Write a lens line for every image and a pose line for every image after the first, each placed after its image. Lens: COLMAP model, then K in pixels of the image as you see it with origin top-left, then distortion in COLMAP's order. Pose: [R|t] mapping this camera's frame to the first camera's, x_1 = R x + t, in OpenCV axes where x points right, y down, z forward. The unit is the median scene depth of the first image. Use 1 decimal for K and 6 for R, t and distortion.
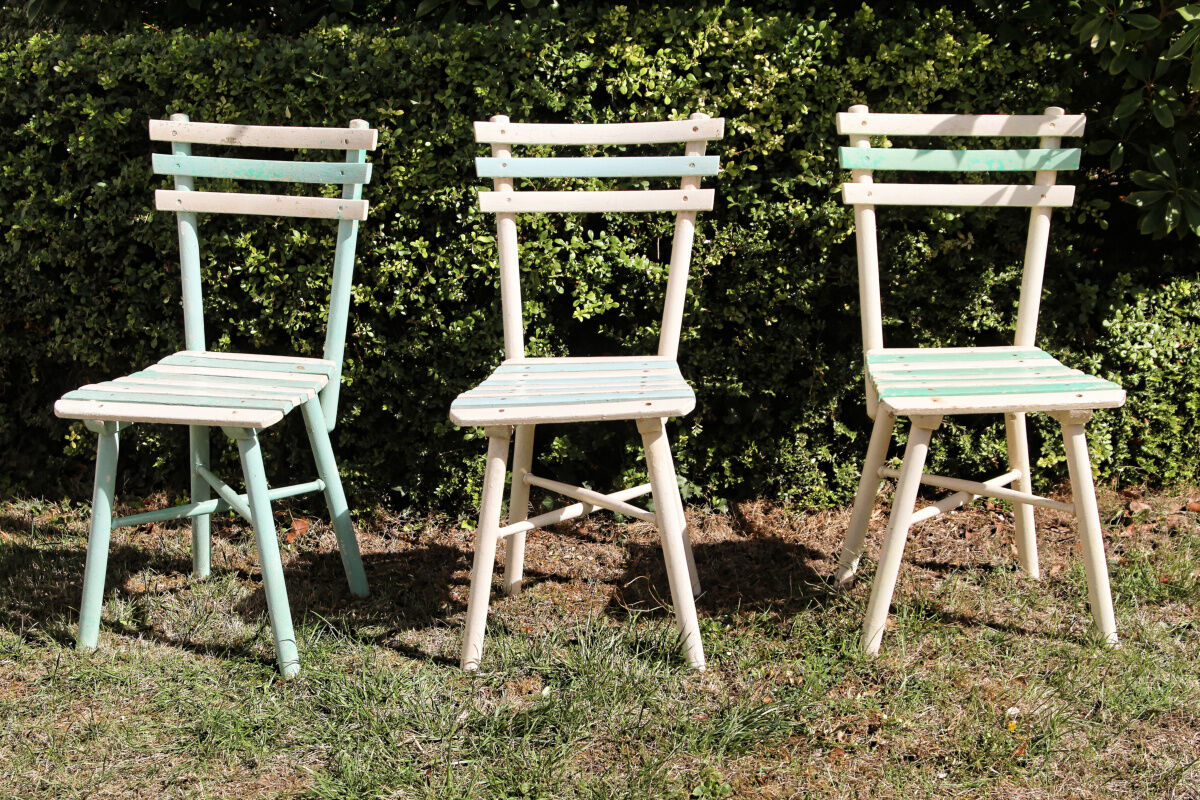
lens RADIAL K [[1844.3, 0, 604.8], [0, 1844.3, 402.6], [0, 0, 1]] dist [-0.004362, 0.000000]
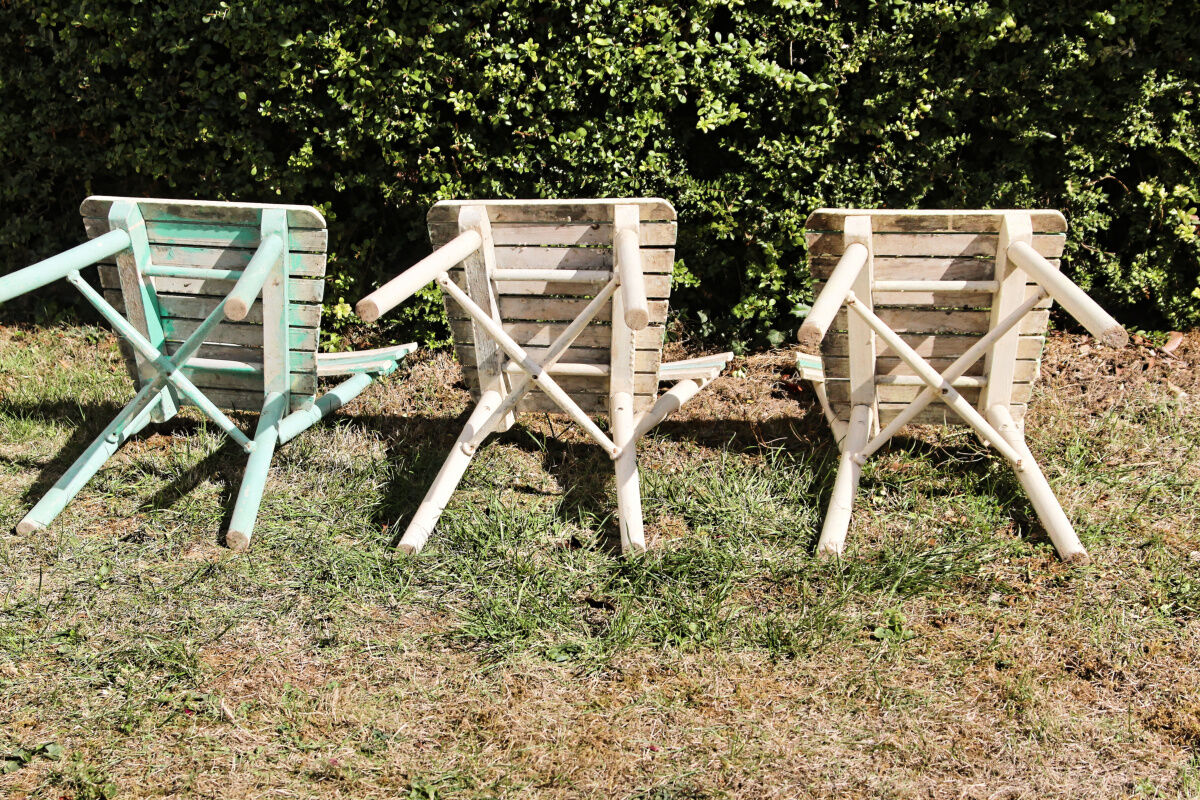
lens RADIAL K [[2078.2, 0, 598.0], [0, 2078.2, 424.3], [0, 0, 1]] dist [0.018290, 0.000000]
pose [[0.999946, 0.007079, 0.007661, -0.072566], [-0.007736, 0.995967, 0.089382, 0.007673], [-0.006997, -0.089436, 0.995968, -0.038021]]
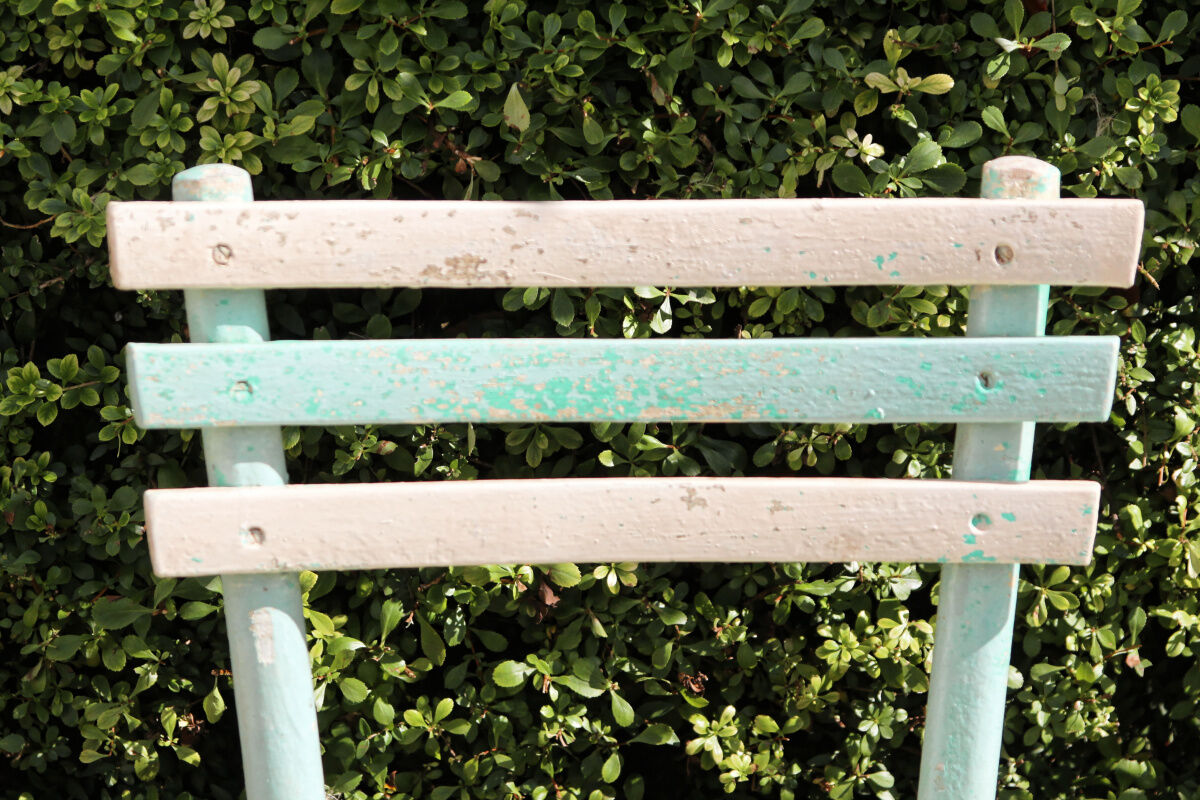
lens RADIAL K [[3651.8, 0, 602.9], [0, 3651.8, 402.1], [0, 0, 1]] dist [0.007347, 0.000000]
pose [[0.953159, -0.089999, 0.288770, -0.303605], [0.081179, 0.995797, 0.042401, -0.134551], [-0.291372, -0.016973, 0.956459, 0.502001]]
